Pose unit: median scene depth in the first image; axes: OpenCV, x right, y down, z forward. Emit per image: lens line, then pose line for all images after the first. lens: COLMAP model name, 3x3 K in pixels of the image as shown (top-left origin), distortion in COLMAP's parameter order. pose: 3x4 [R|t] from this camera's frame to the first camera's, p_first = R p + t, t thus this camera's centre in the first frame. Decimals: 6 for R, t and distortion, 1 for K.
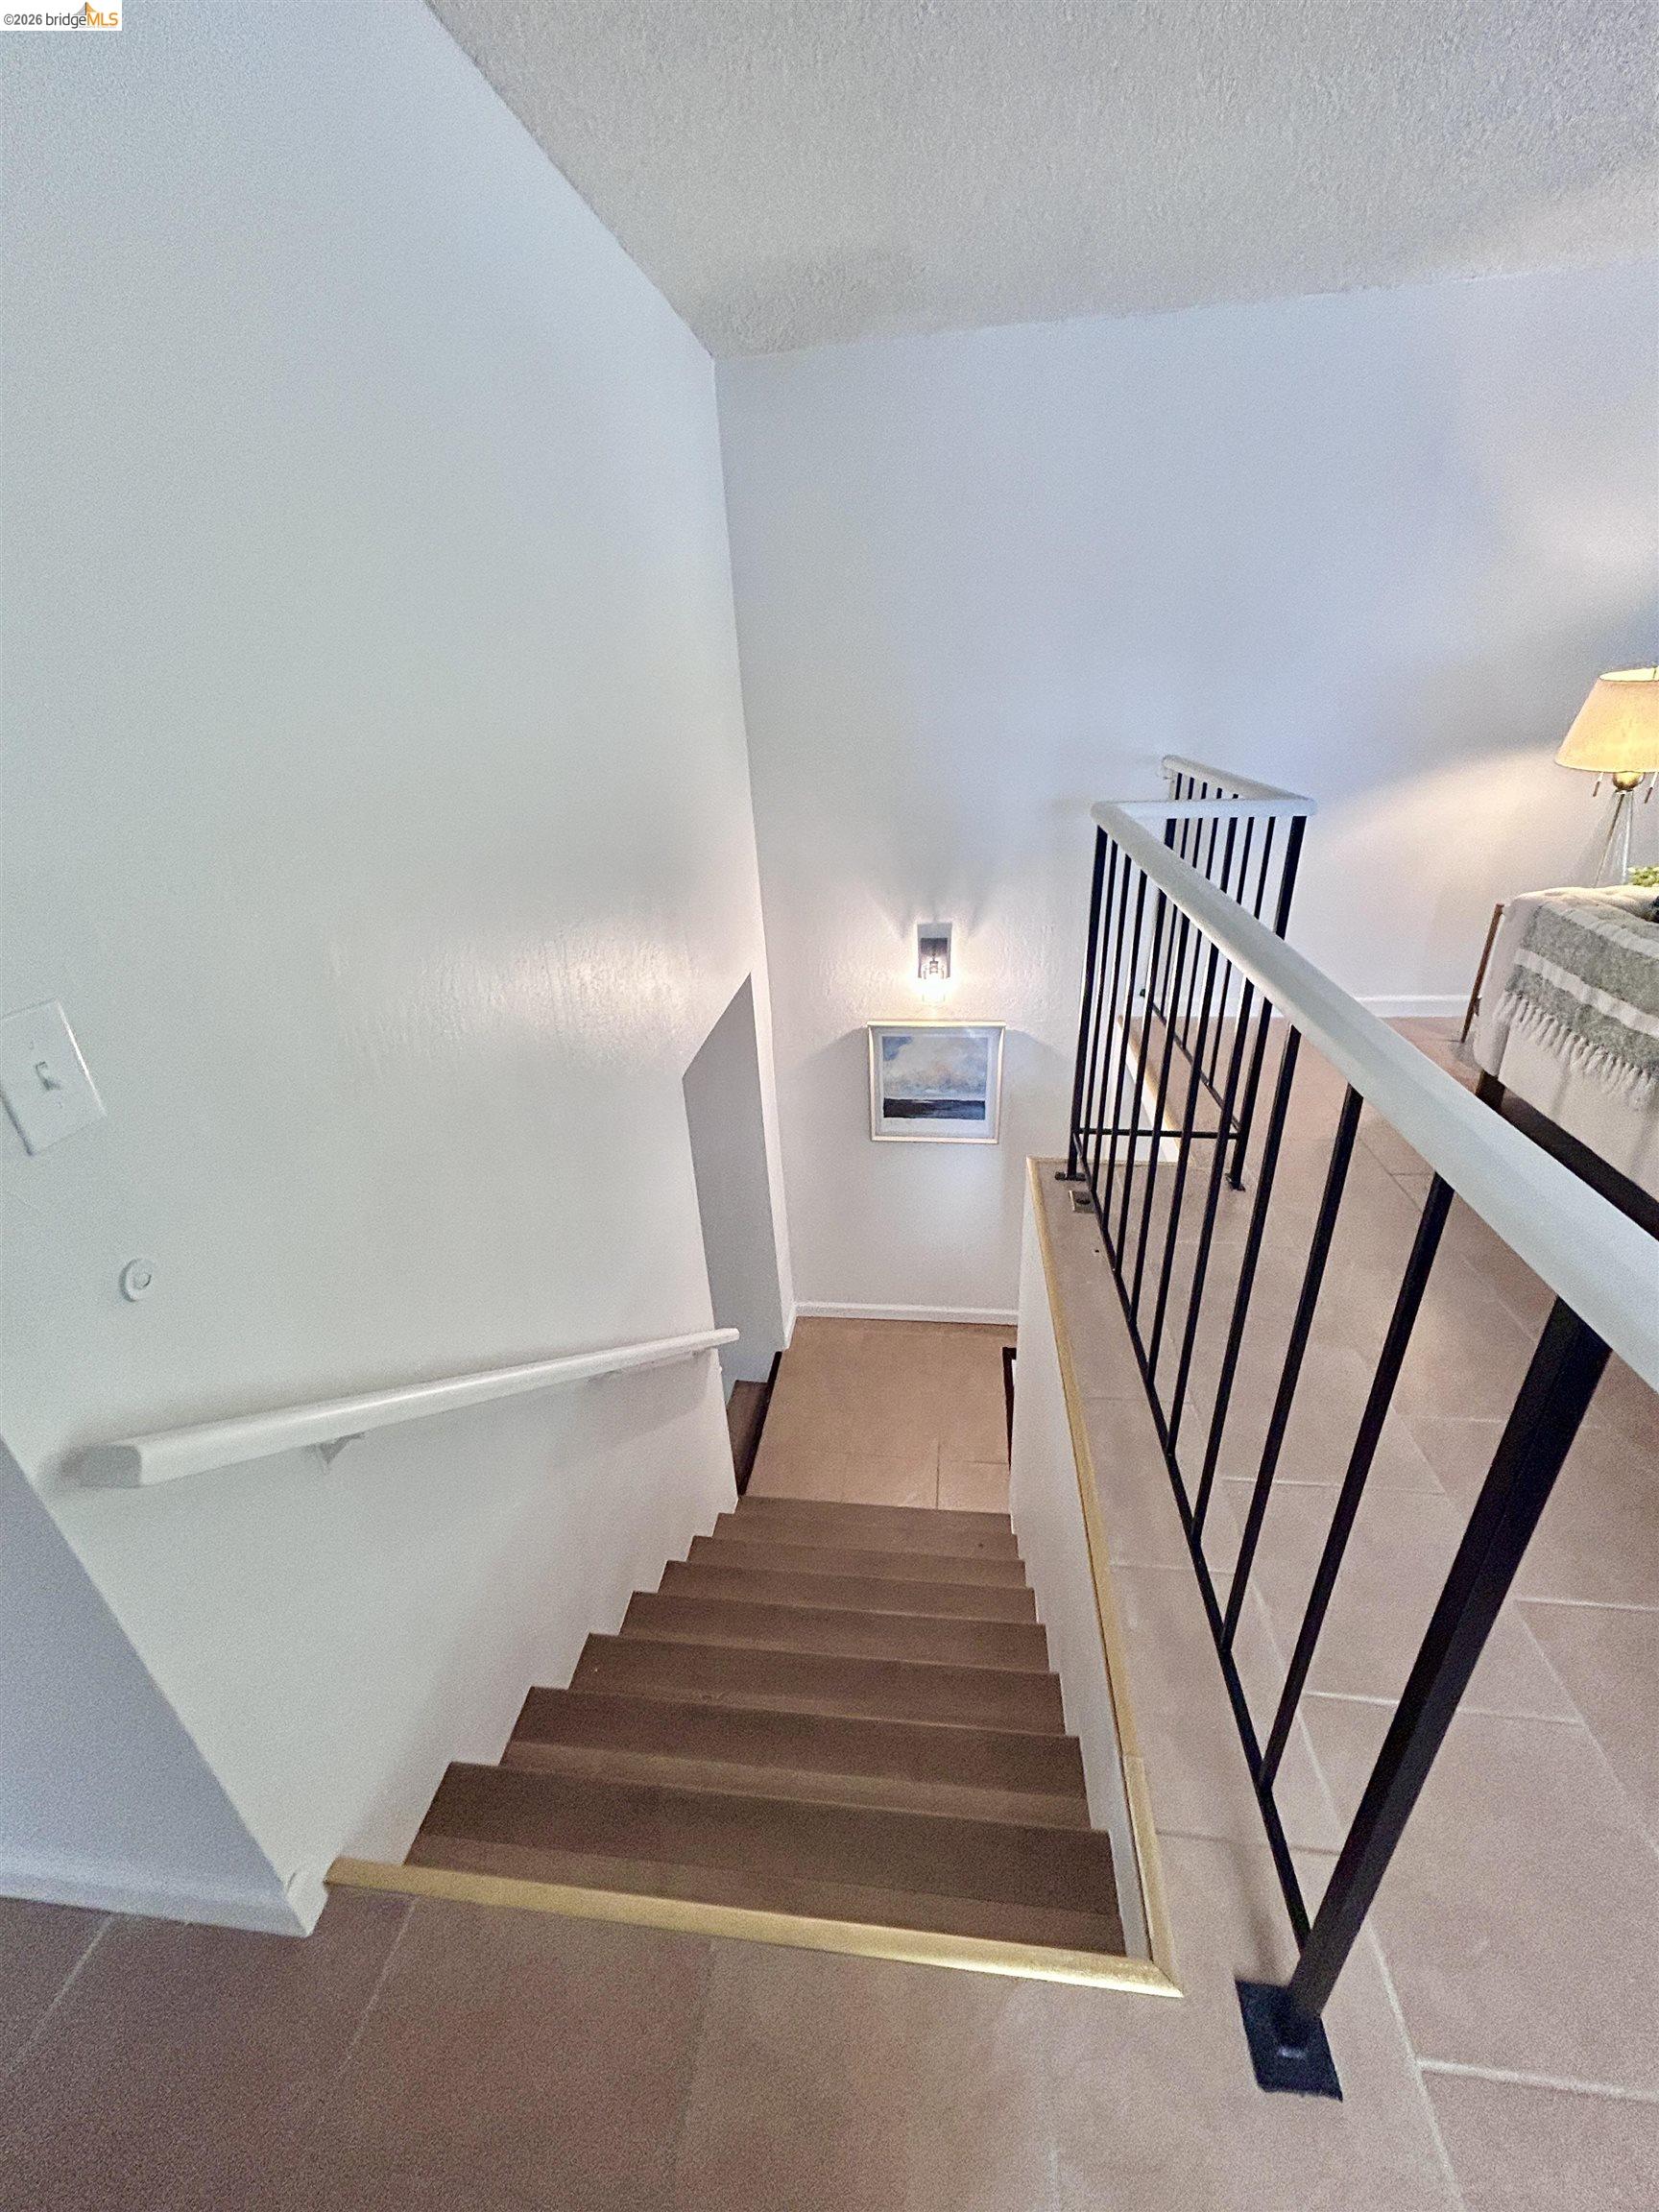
lens RADIAL K [[896.8, 0, 828.2], [0, 896.8, 1099.7], [0, 0, 1]] dist [0.000378, -0.000104]
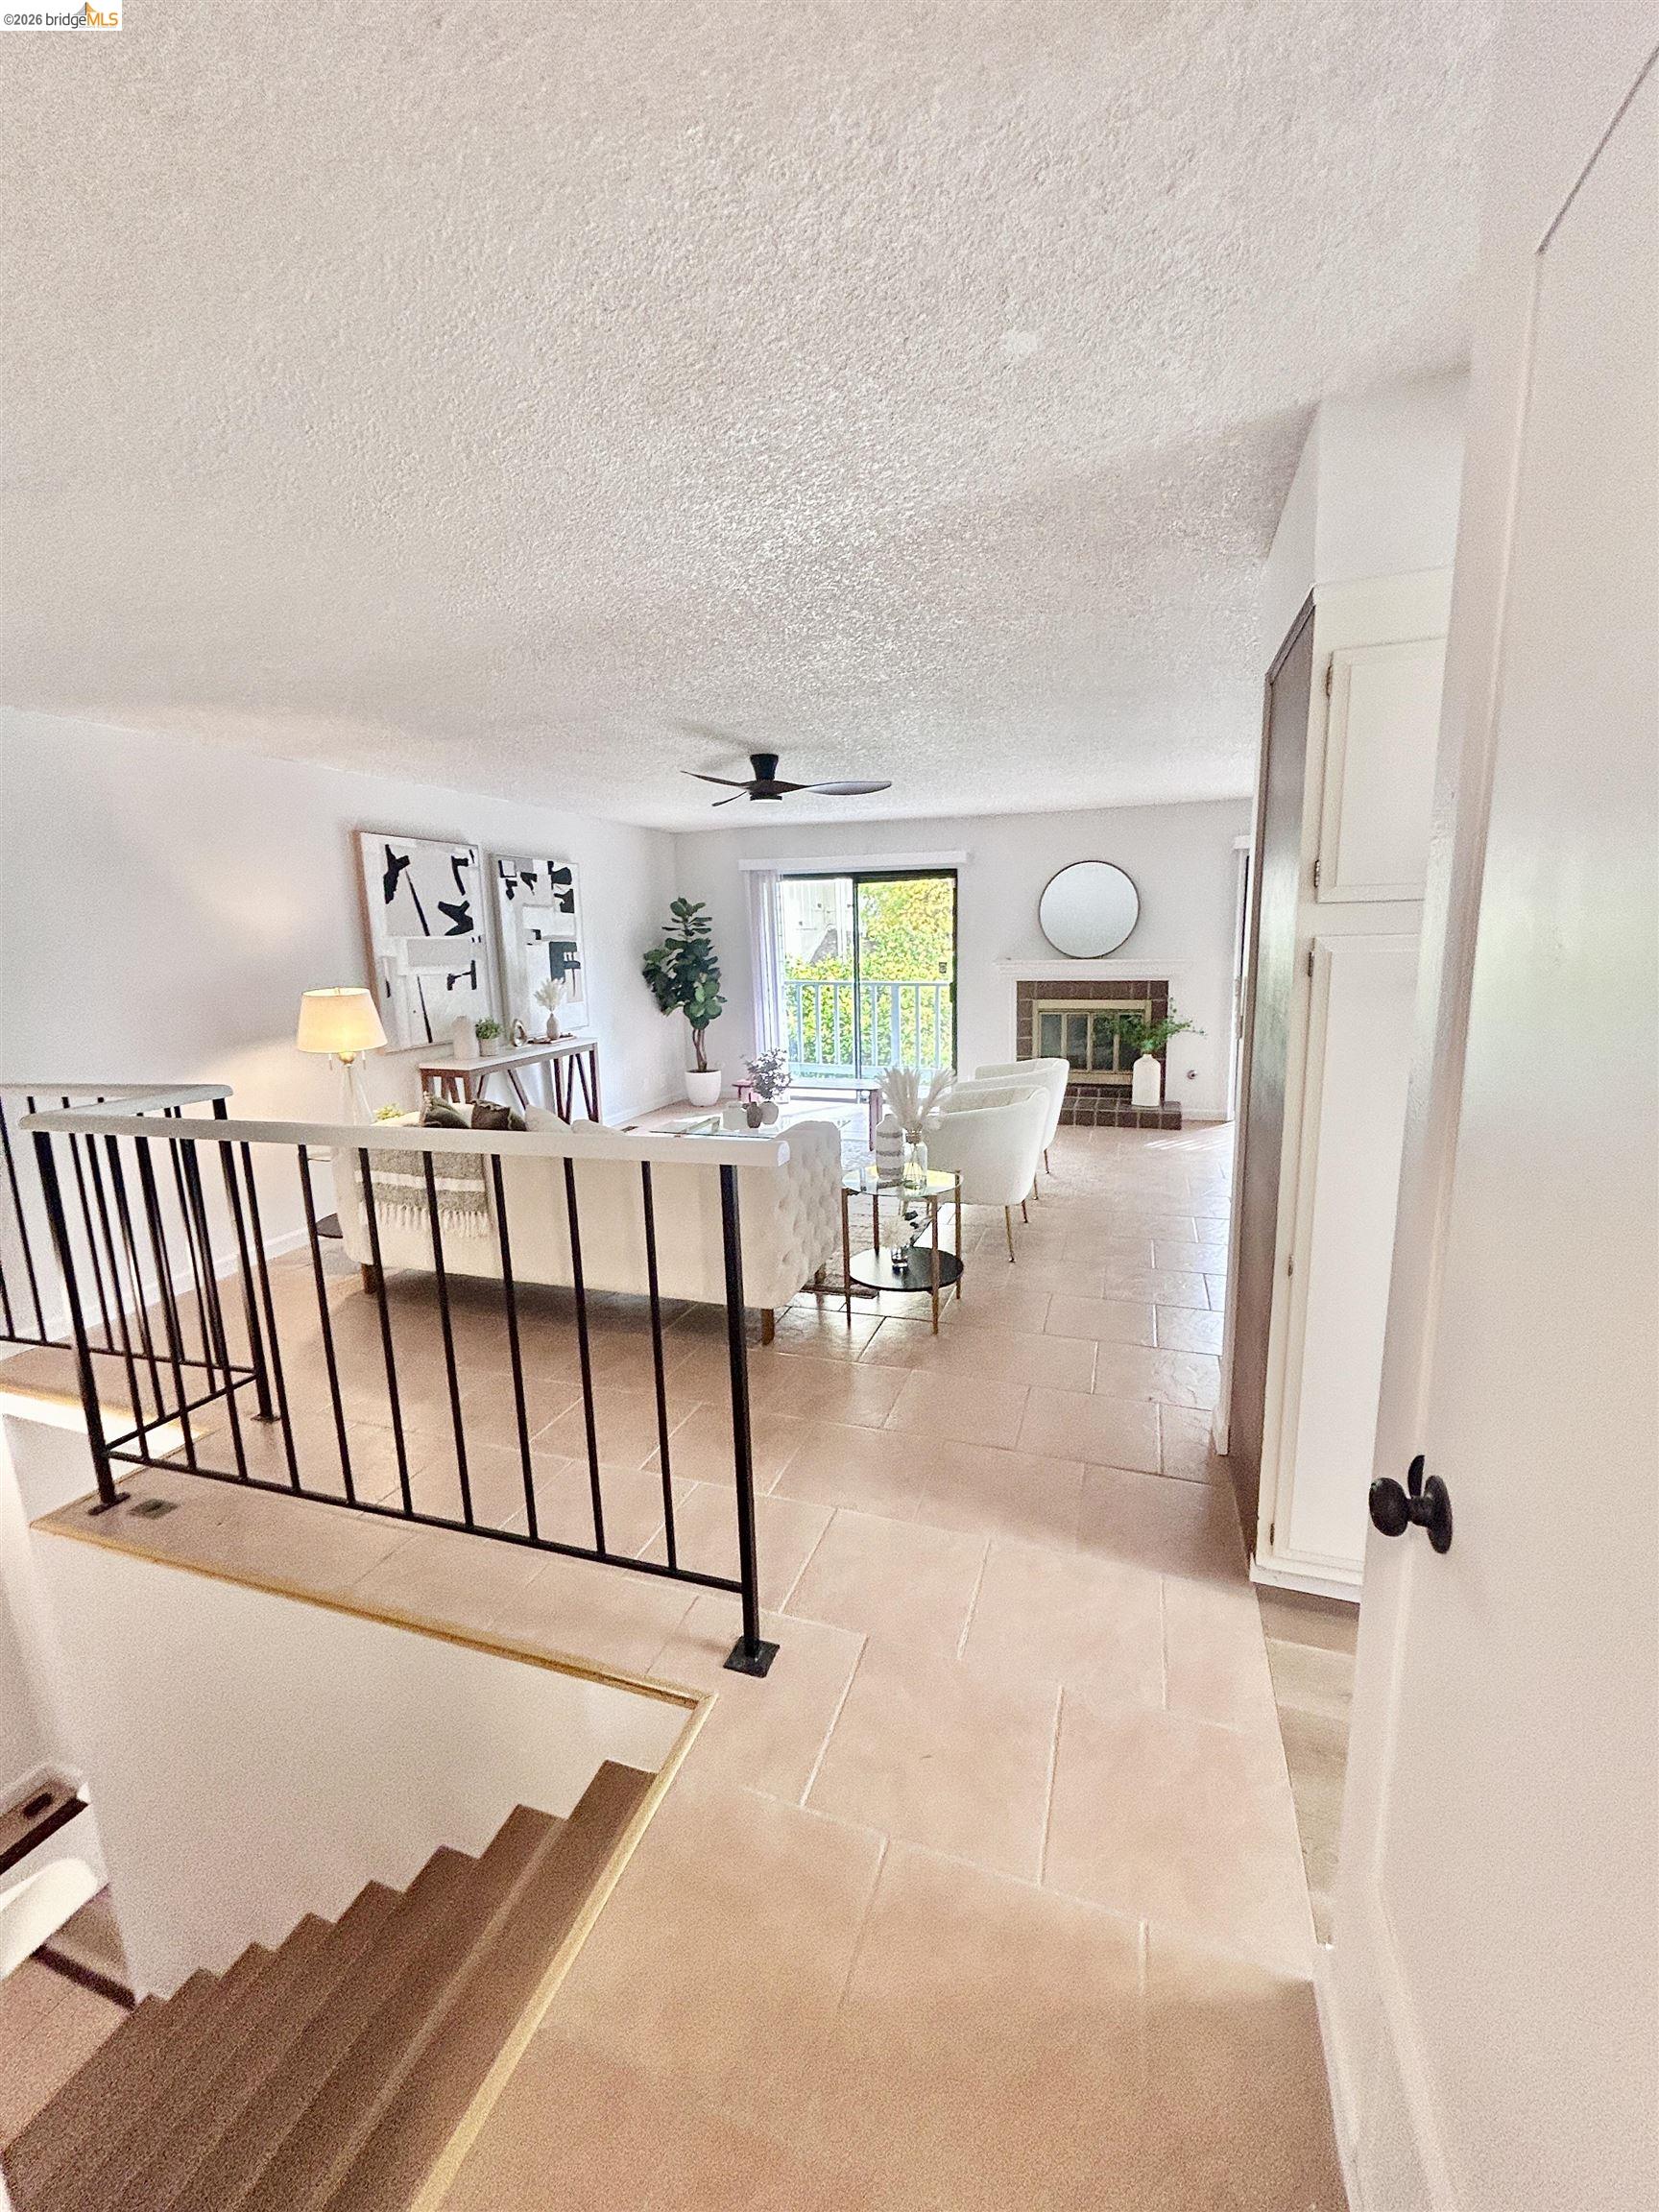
lens RADIAL K [[896.8, 0, 836.0], [0, 896.8, 1102.6], [0, 0, 1]] dist [0.000378, -0.000104]
pose [[0.190259, -0.131618, 0.972871, -0.403823], [0.441087, 0.896779, 0.035063, 0.014447], [-0.877065, 0.422450, 0.228675, -0.011972]]
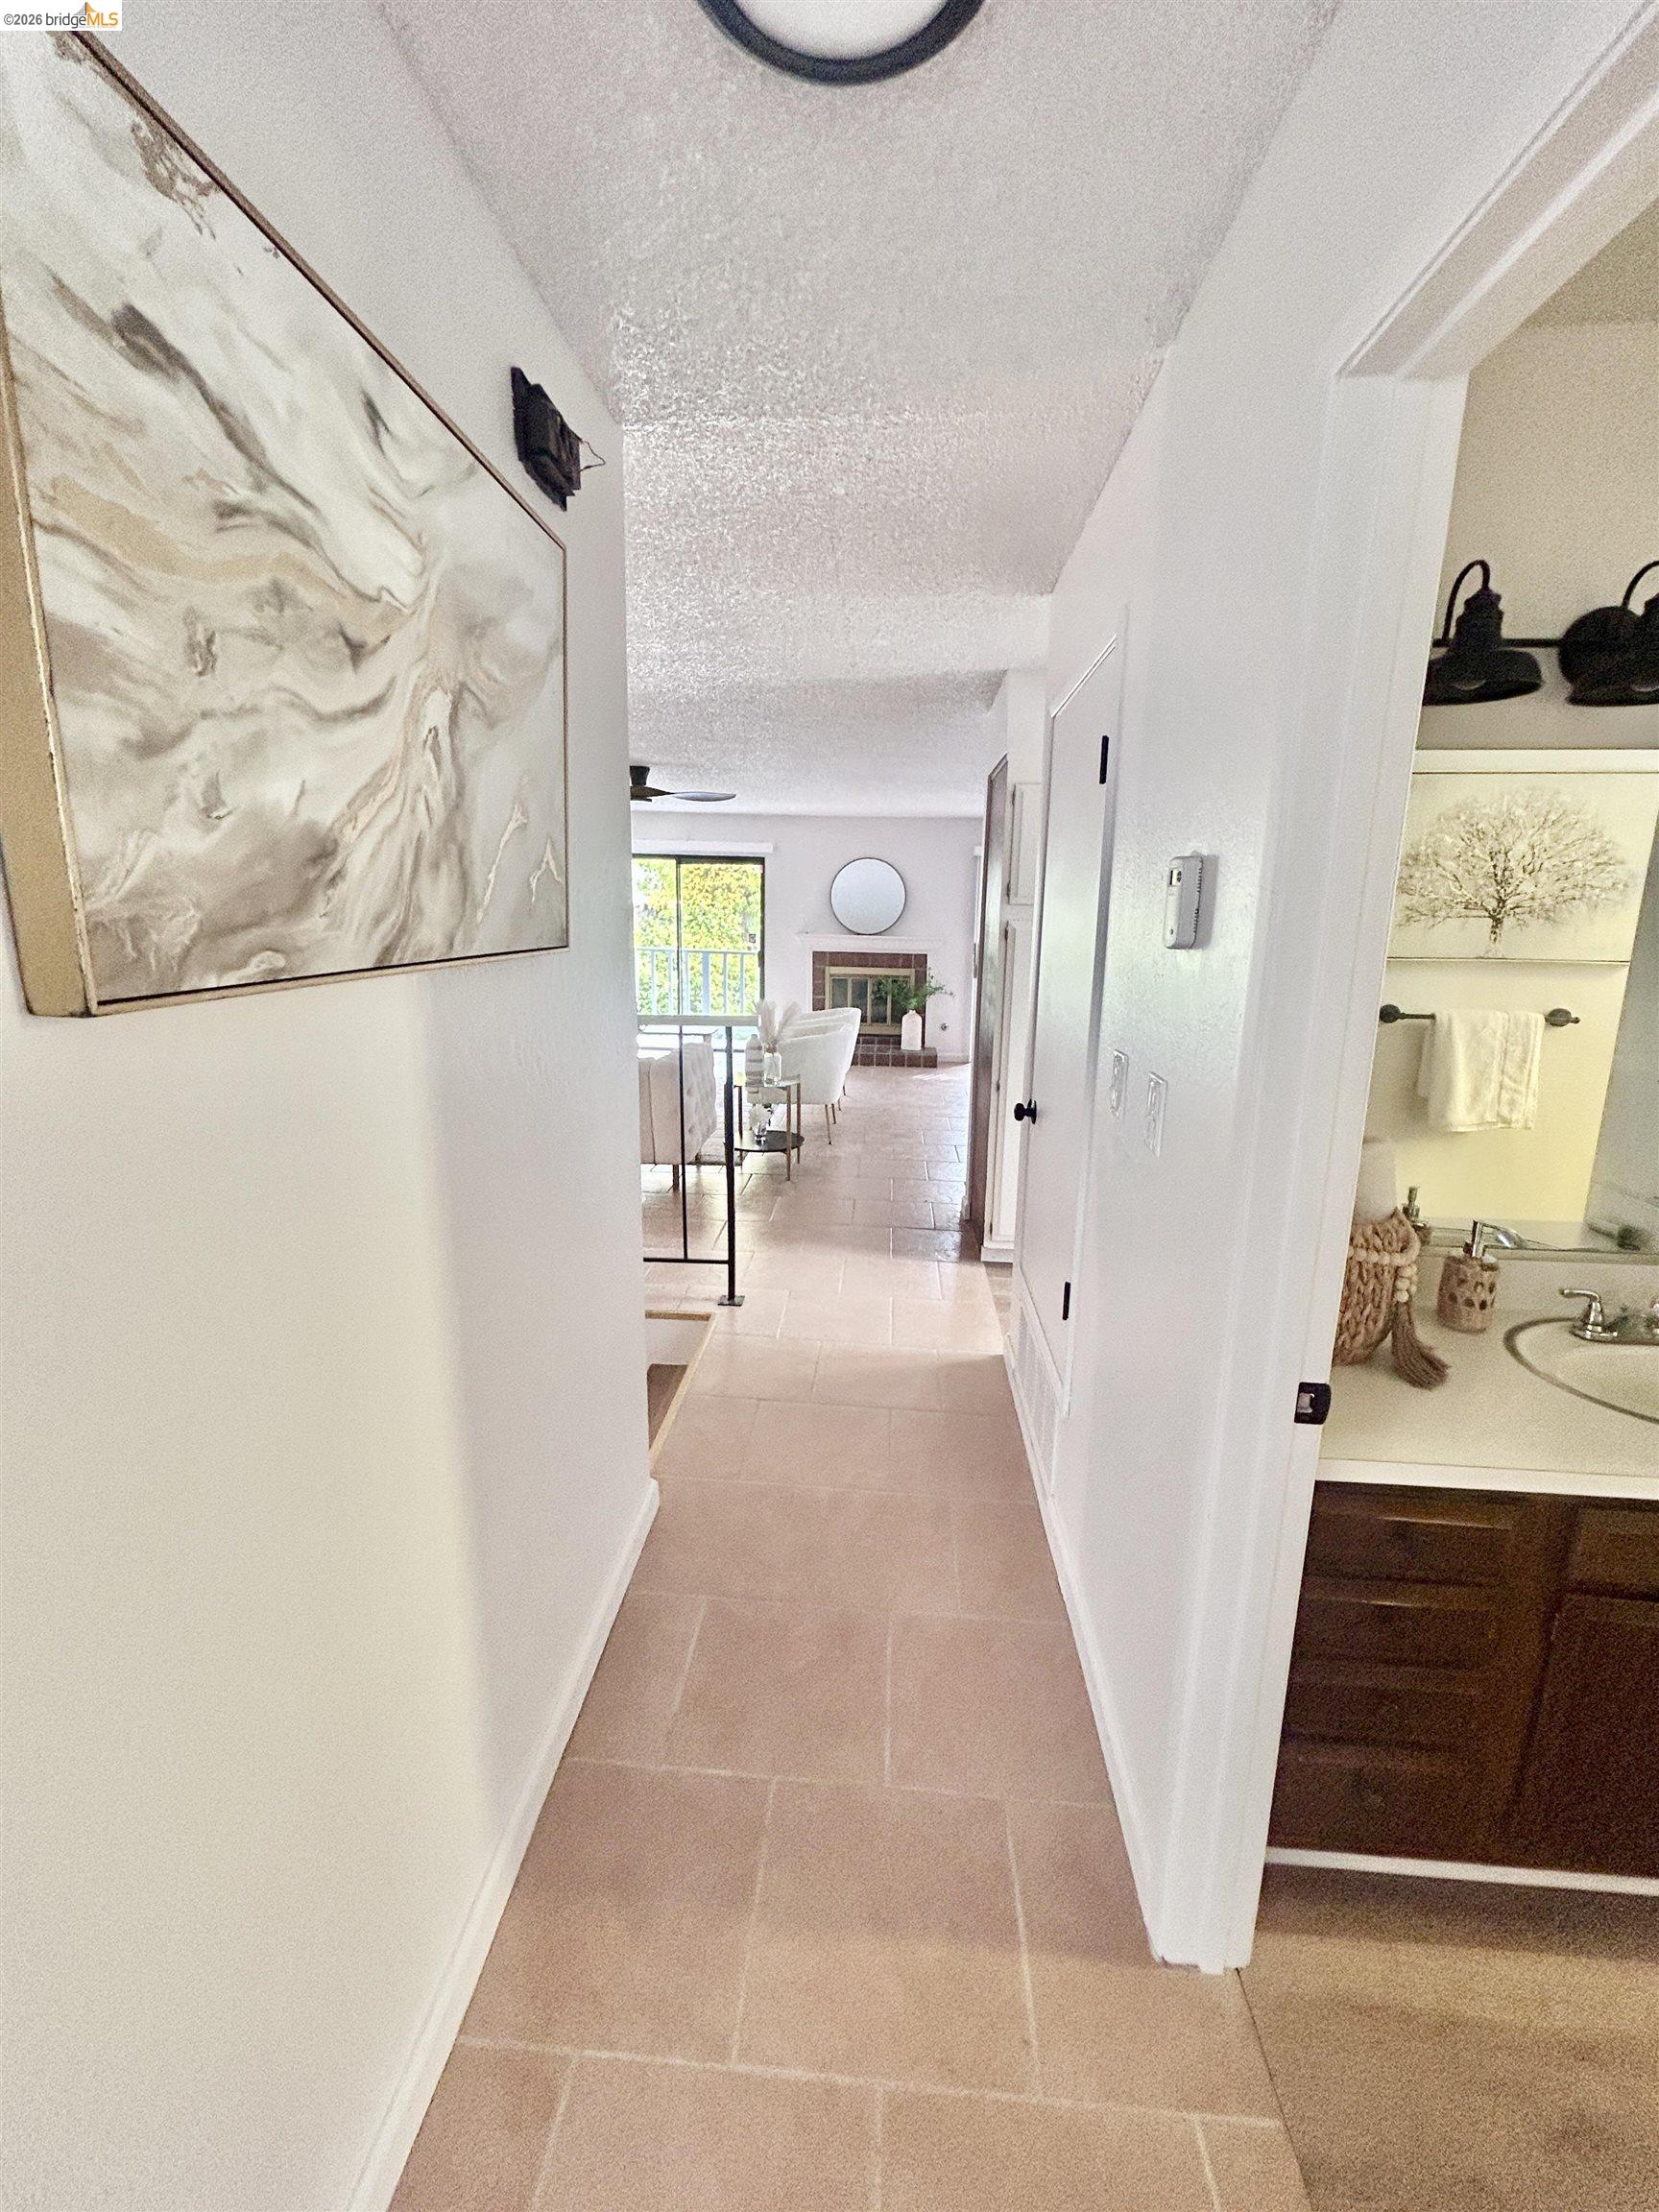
lens RADIAL K [[896.8, 0, 838.9], [0, 896.8, 1102.9], [0, 0, 1]] dist [0.000378, -0.000104]
pose [[-0.073635, -0.157604, 0.984753, -0.988449], [0.421958, 0.889770, 0.173954, -0.013229], [-0.903620, 0.428334, 0.000984, 0.115618]]
